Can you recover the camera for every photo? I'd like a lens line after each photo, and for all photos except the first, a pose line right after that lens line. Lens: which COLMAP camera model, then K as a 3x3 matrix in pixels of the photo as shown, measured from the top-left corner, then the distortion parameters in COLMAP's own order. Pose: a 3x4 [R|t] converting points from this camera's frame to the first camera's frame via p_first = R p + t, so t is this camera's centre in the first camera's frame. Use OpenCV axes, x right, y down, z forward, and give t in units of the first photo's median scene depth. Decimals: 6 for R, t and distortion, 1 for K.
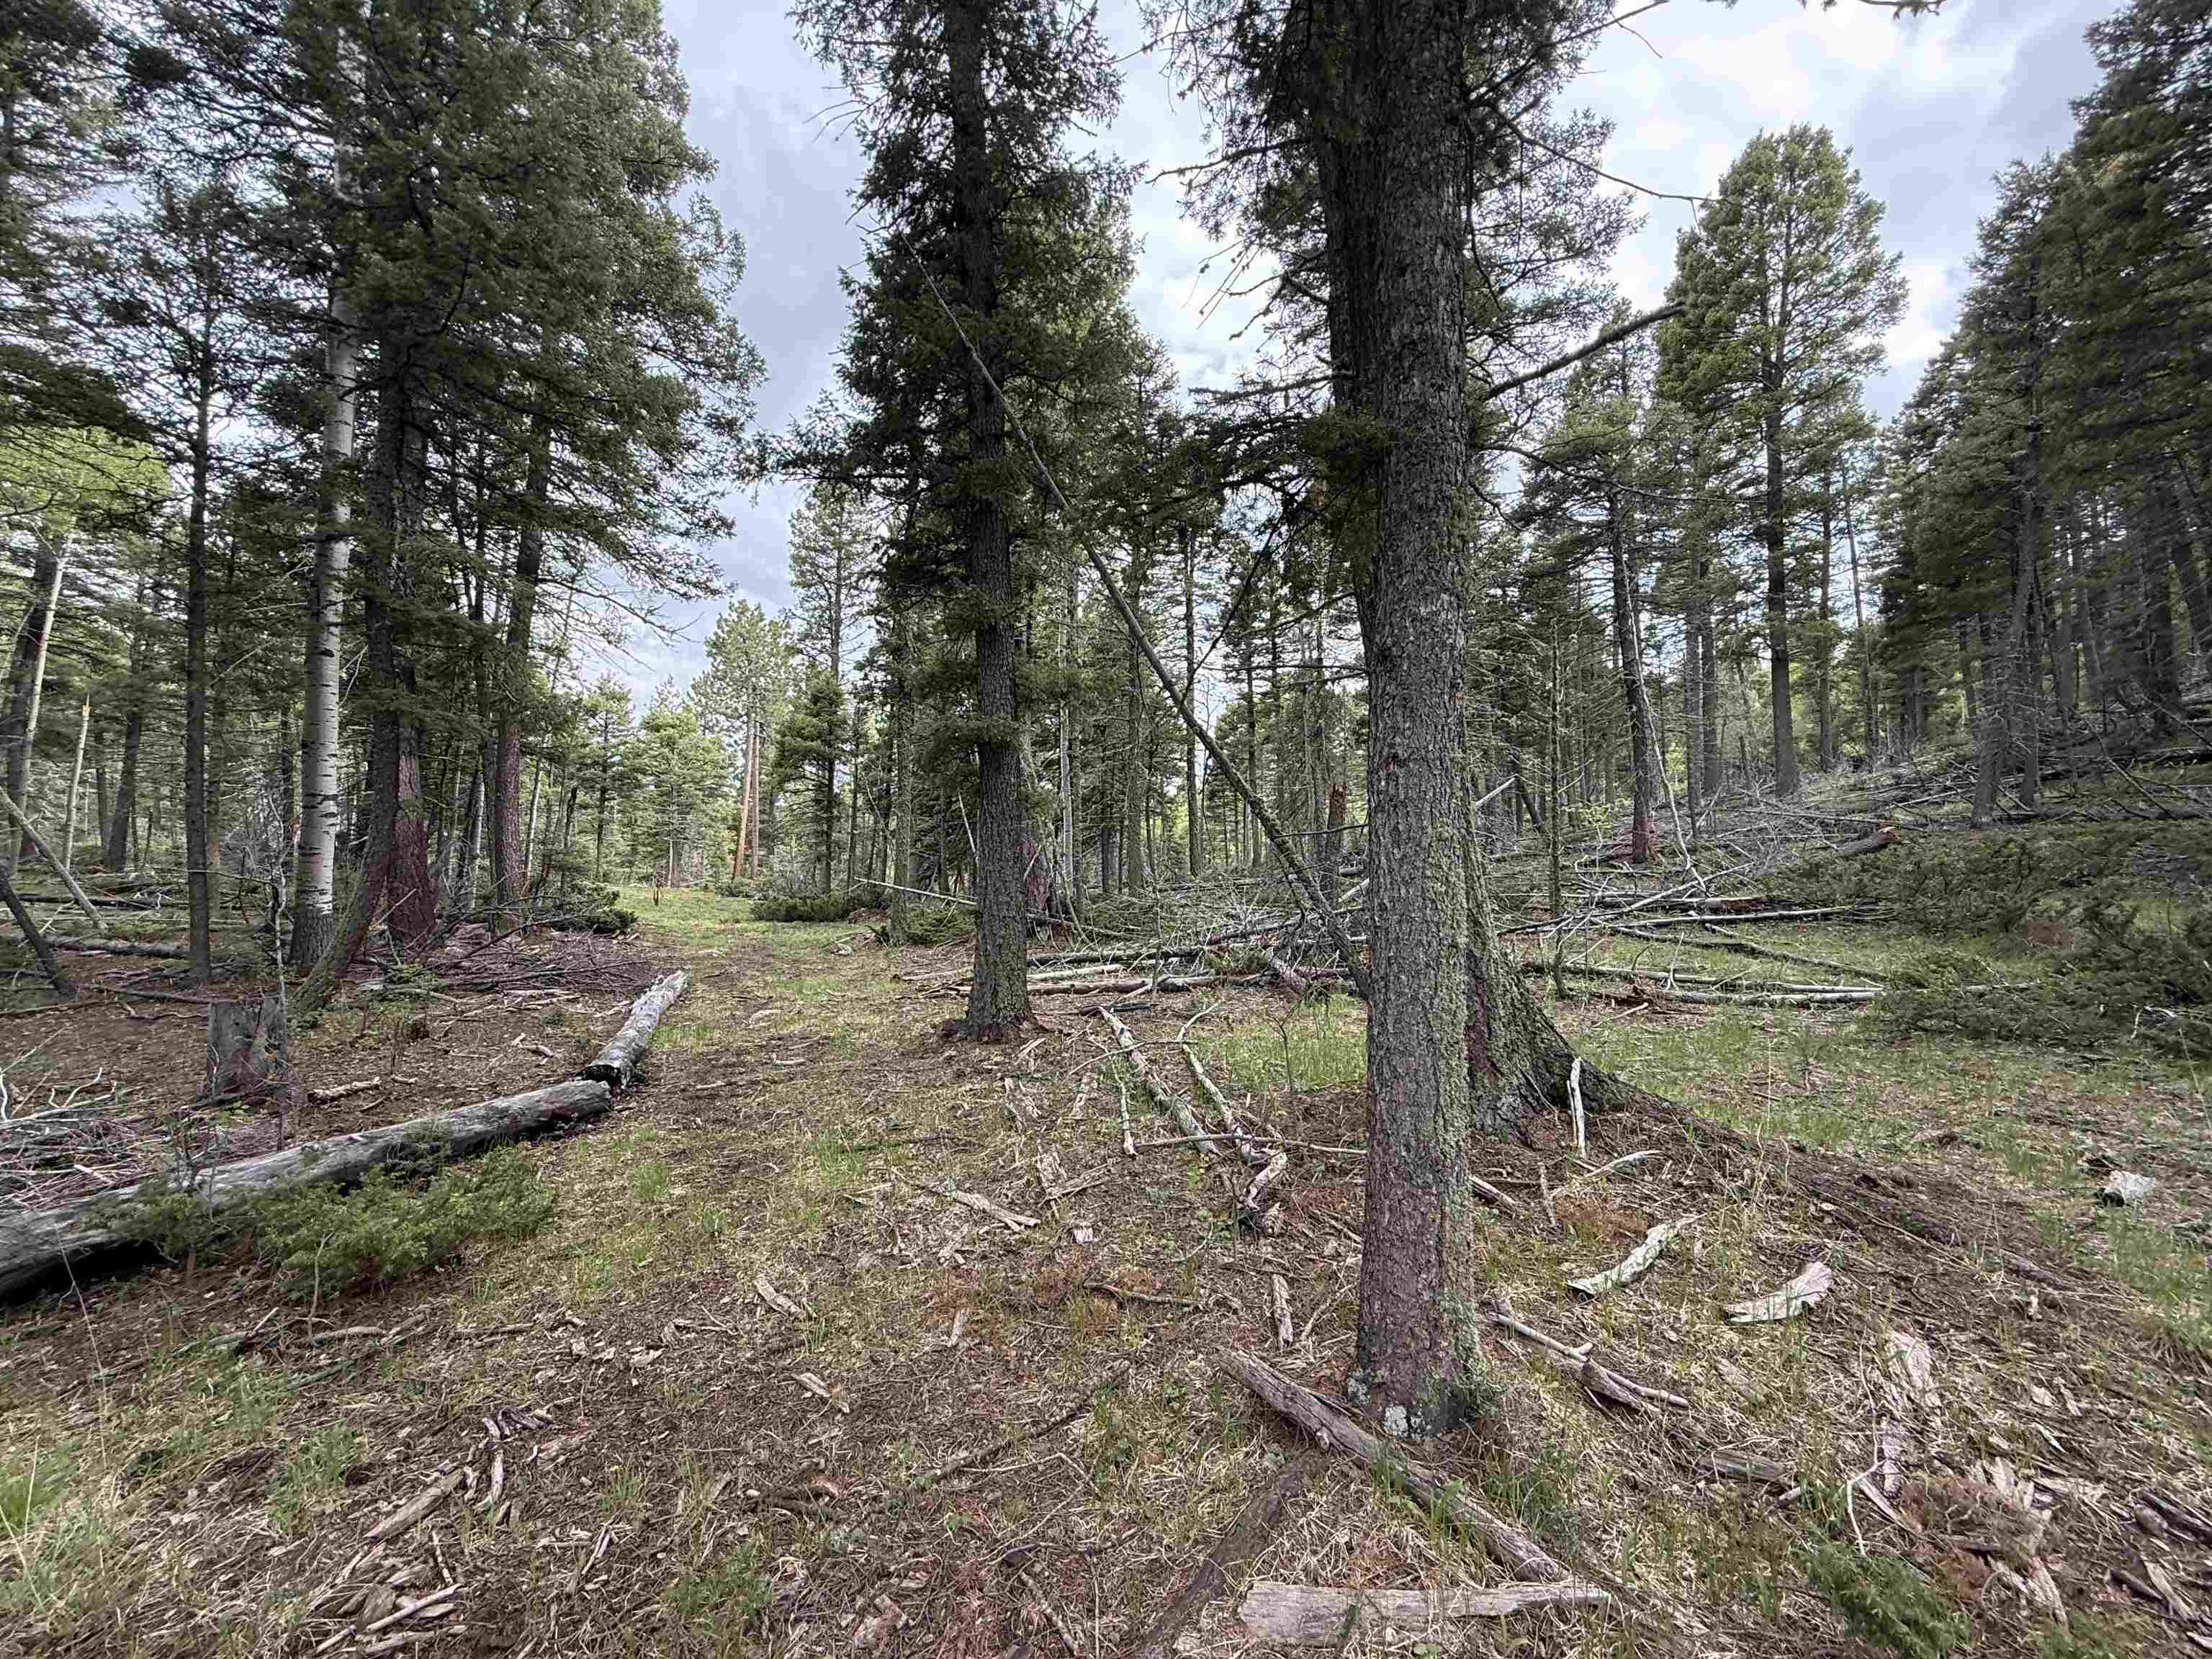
lens RADIAL K [[883.8, 0, 1101.9], [0, 883.8, 835.7], [0, 0, 1]] dist [0.000713, 0.000262]
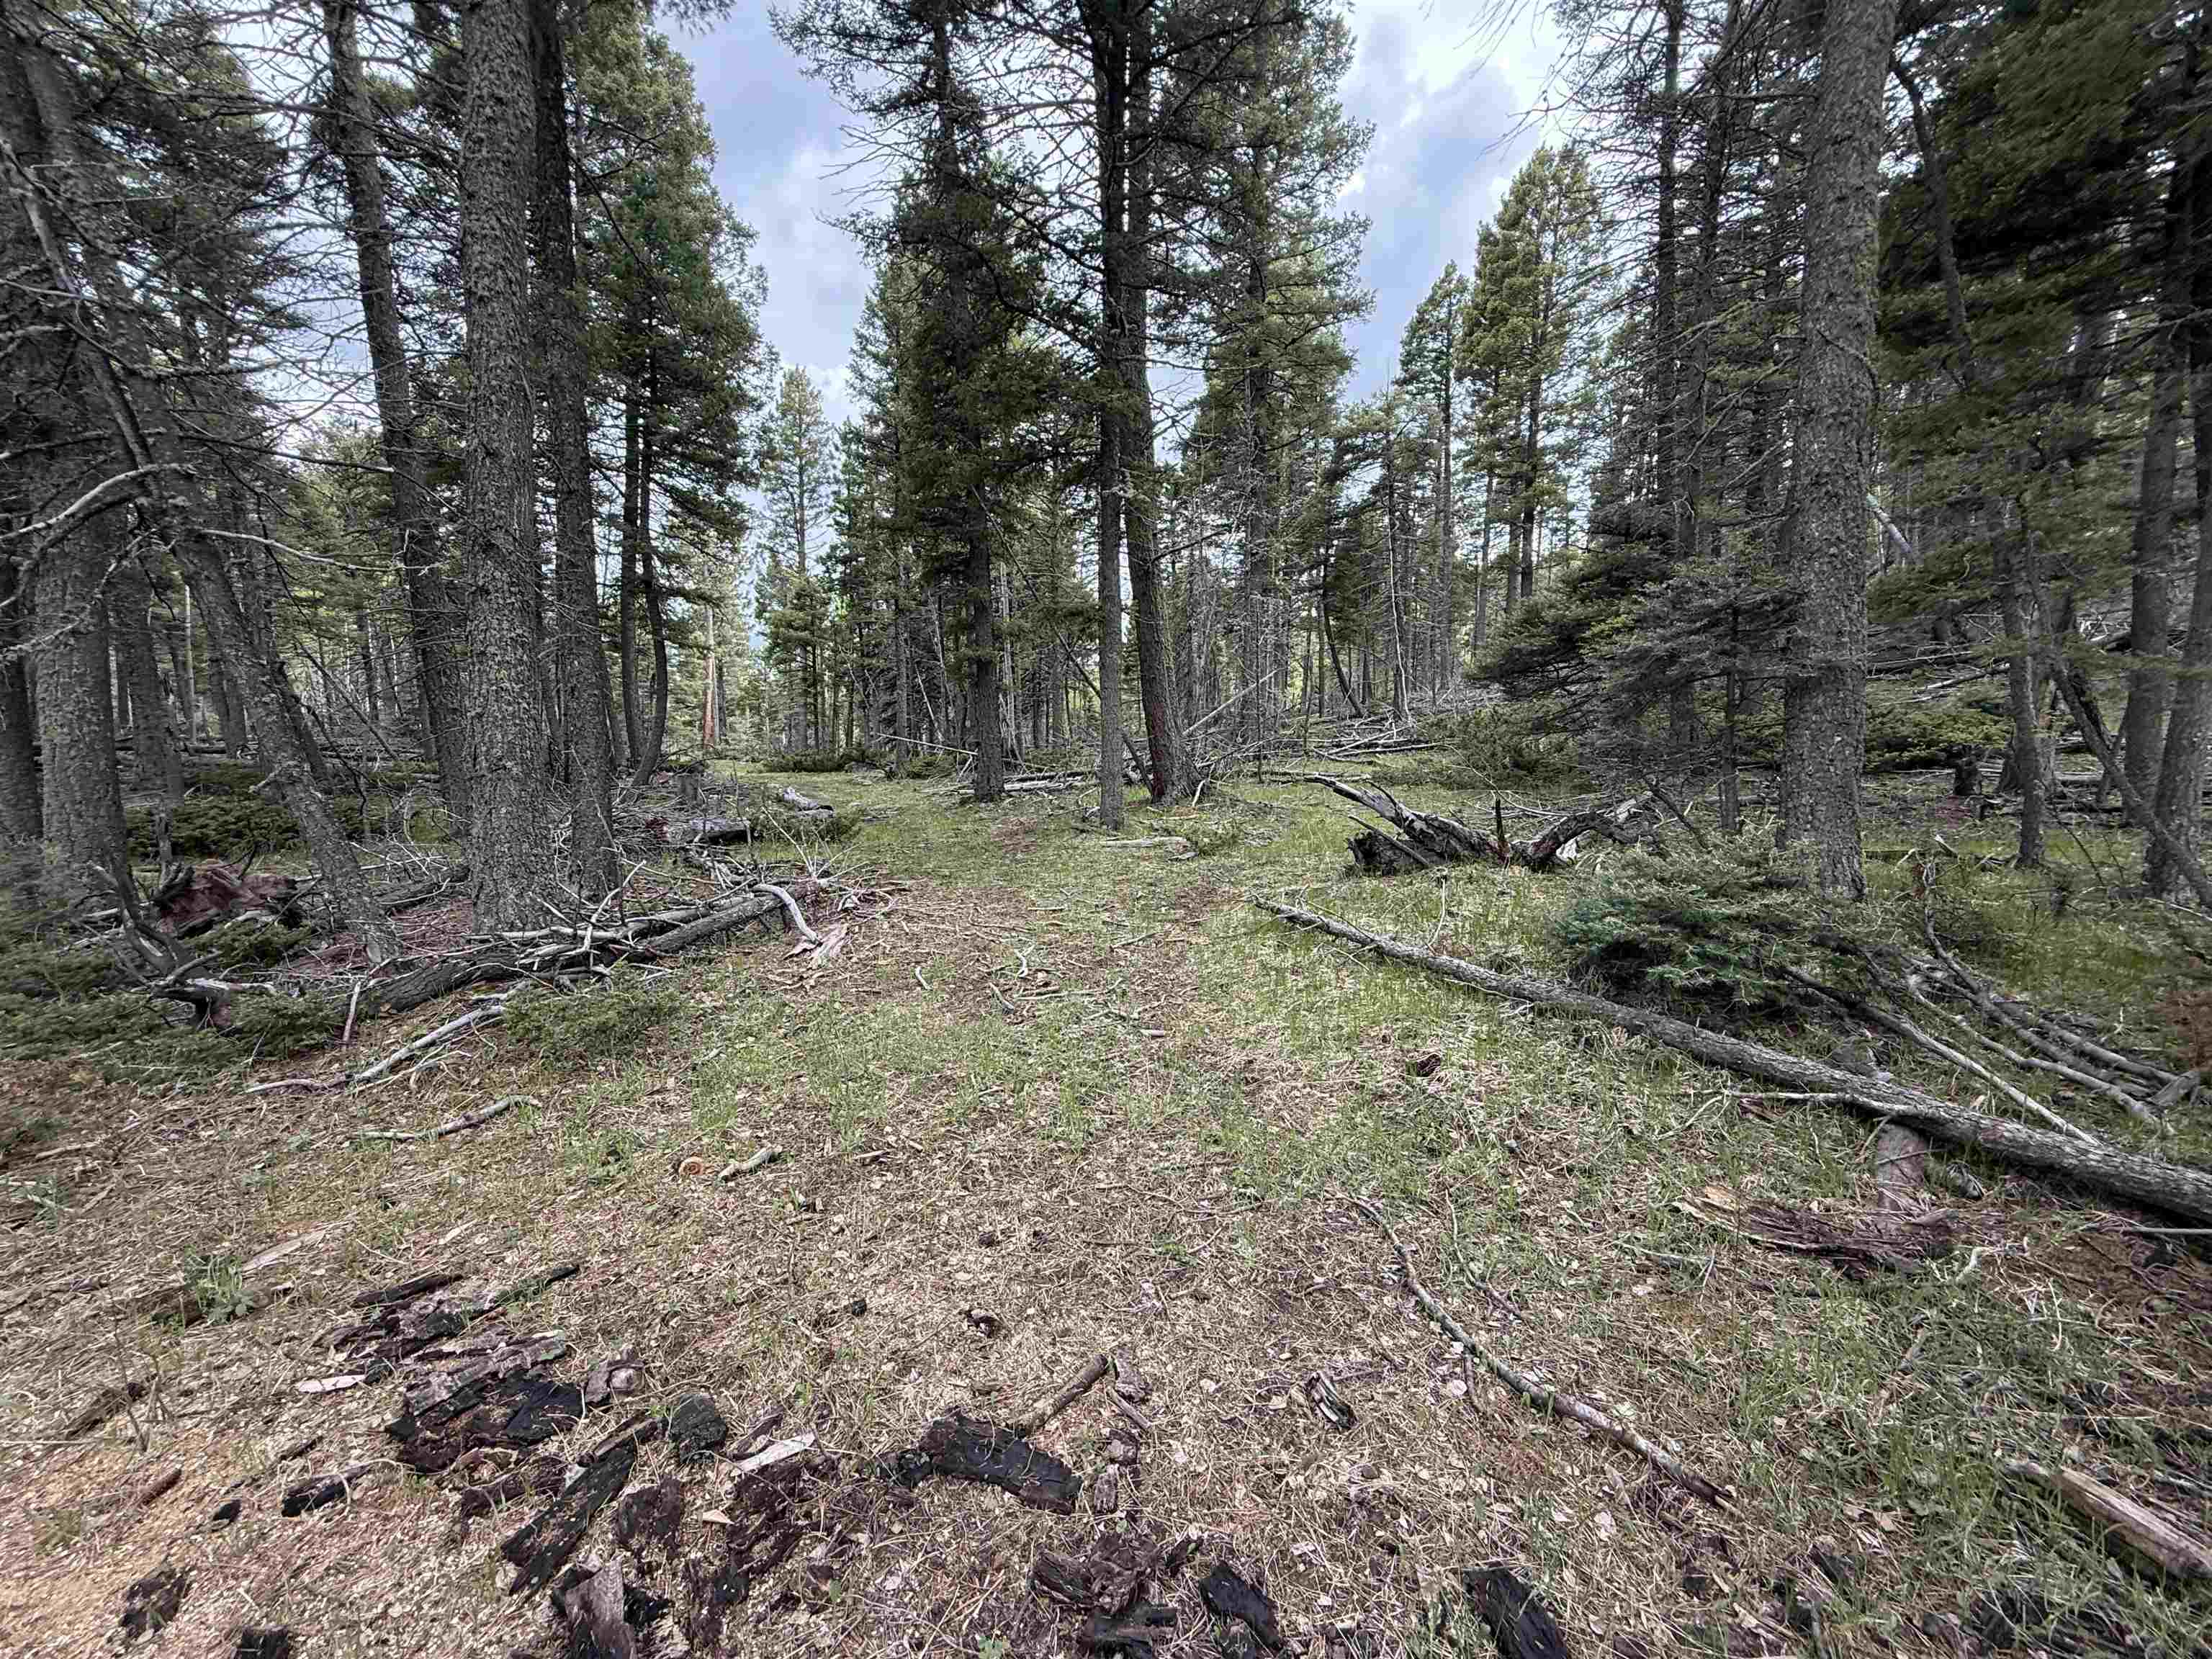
lens RADIAL K [[883.8, 0, 1101.9], [0, 883.8, 835.7], [0, 0, 1]] dist [0.000713, 0.000262]
pose [[0.996657, -0.016511, 0.080016, -0.006136], [0.004748, 0.989416, 0.145028, 0.000345], [-0.081564, -0.144164, 0.986187, -0.347815]]
